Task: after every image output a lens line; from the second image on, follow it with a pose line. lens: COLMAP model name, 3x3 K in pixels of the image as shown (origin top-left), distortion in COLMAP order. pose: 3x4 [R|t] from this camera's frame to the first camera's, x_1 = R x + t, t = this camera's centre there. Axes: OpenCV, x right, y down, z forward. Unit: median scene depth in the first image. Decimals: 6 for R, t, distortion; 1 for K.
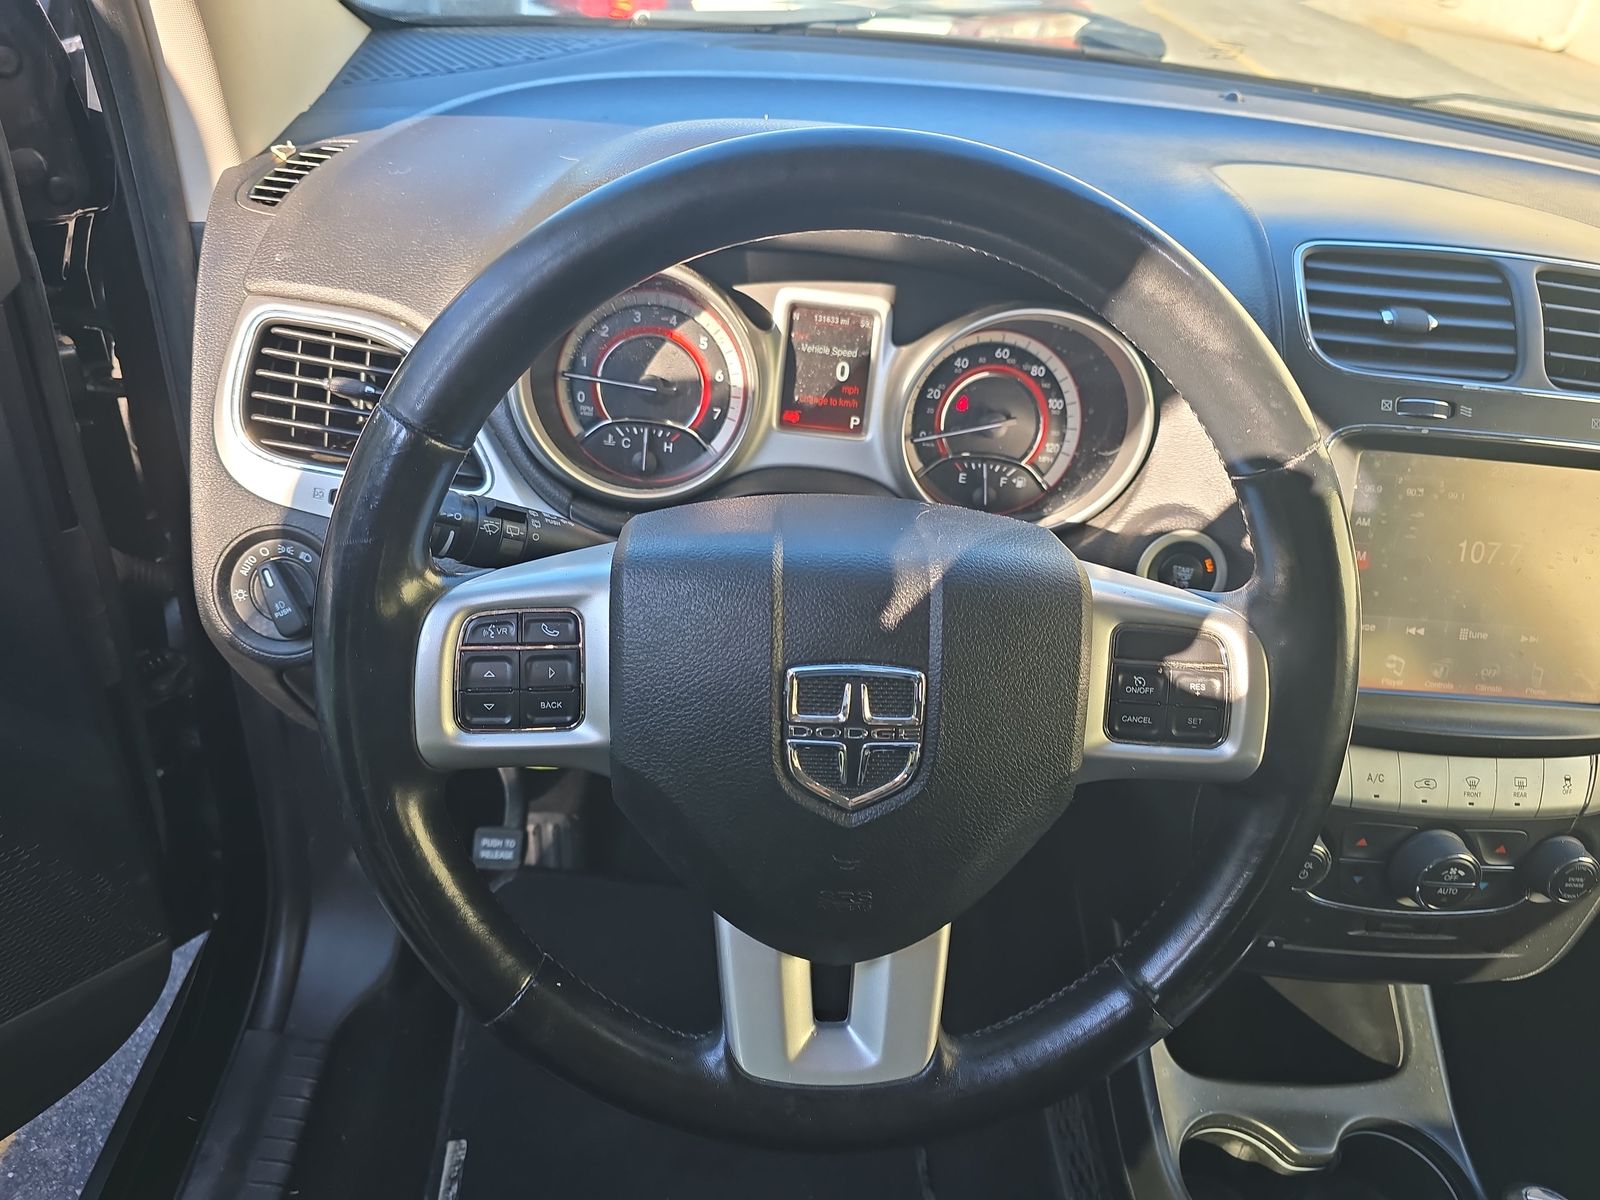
lens RADIAL K [[1082.5, 0, 797.0], [0, 1082.5, 639.5], [0, 0, 1]] dist [0.039788, -0.047920]
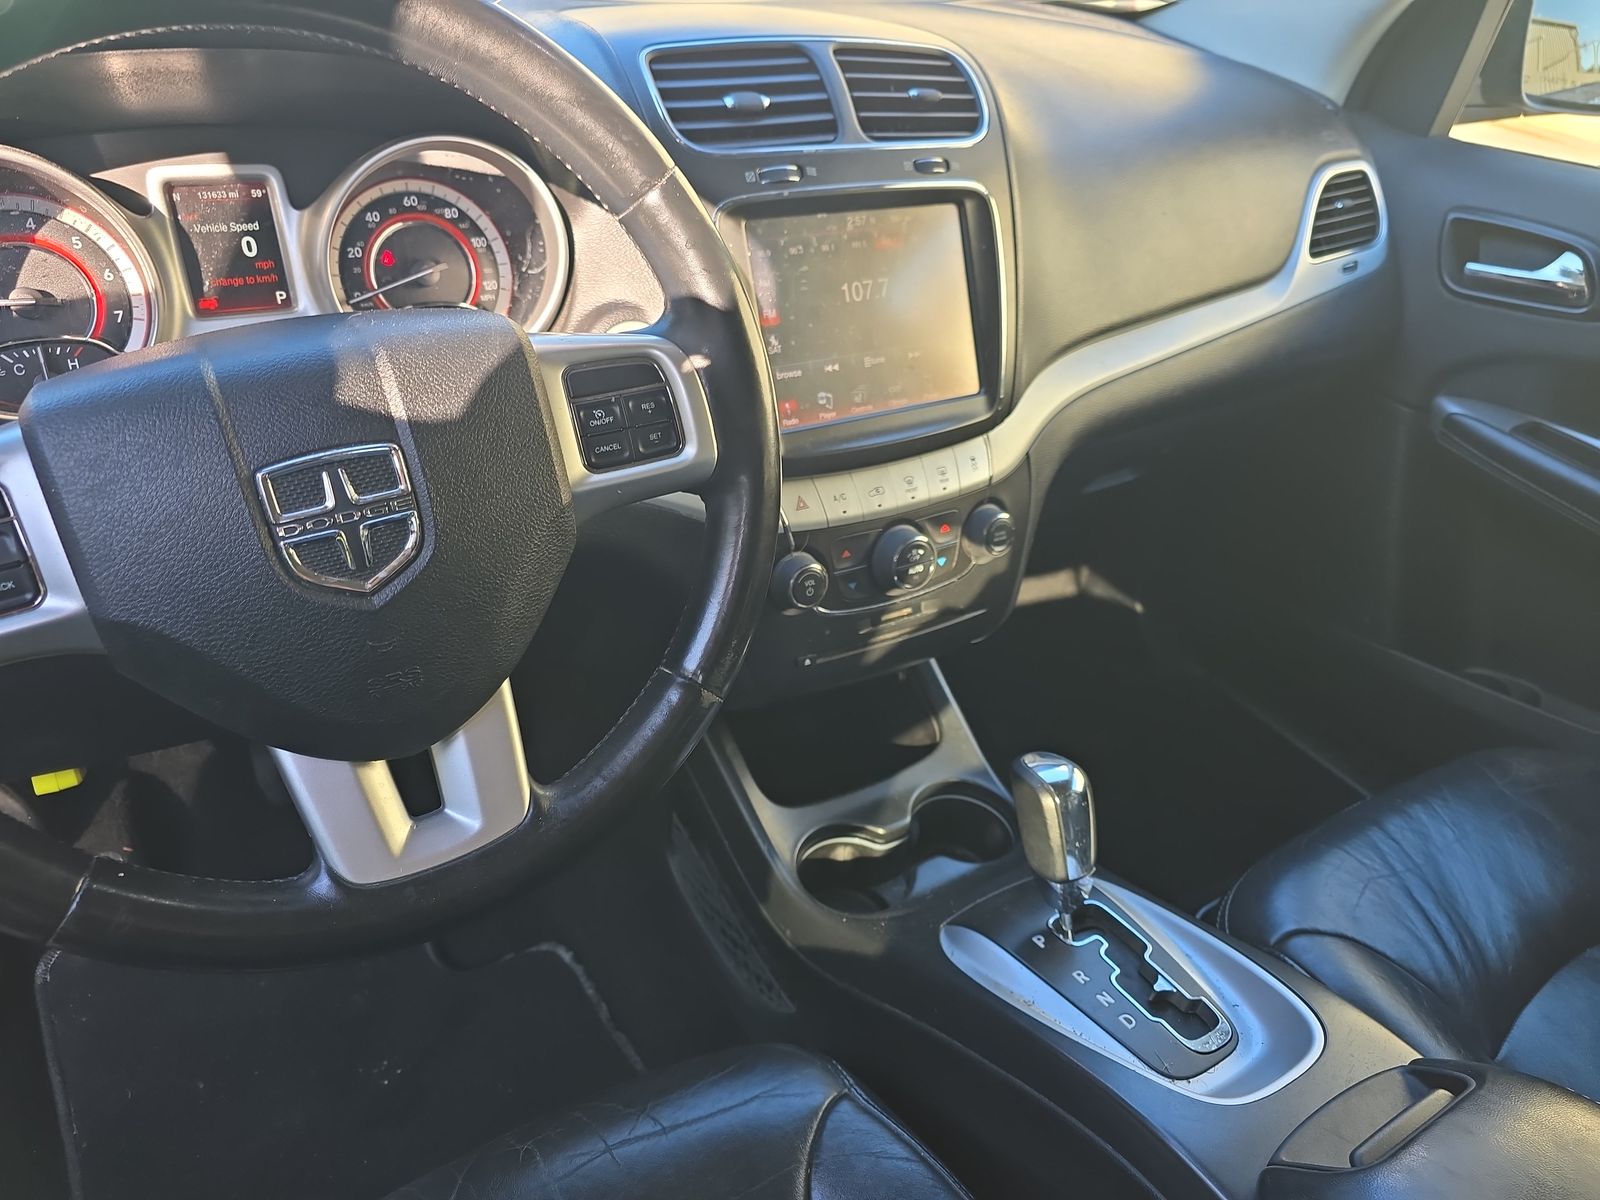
lens RADIAL K [[1082.5, 0, 797.0], [0, 1082.5, 639.5], [0, 0, 1]] dist [0.039788, -0.047920]
pose [[0.878932, -0.308391, 0.363831, 0.010089], [0.293416, 0.951022, 0.097279, 0.133013], [-0.376011, 0.021252, 0.926371, -0.068605]]
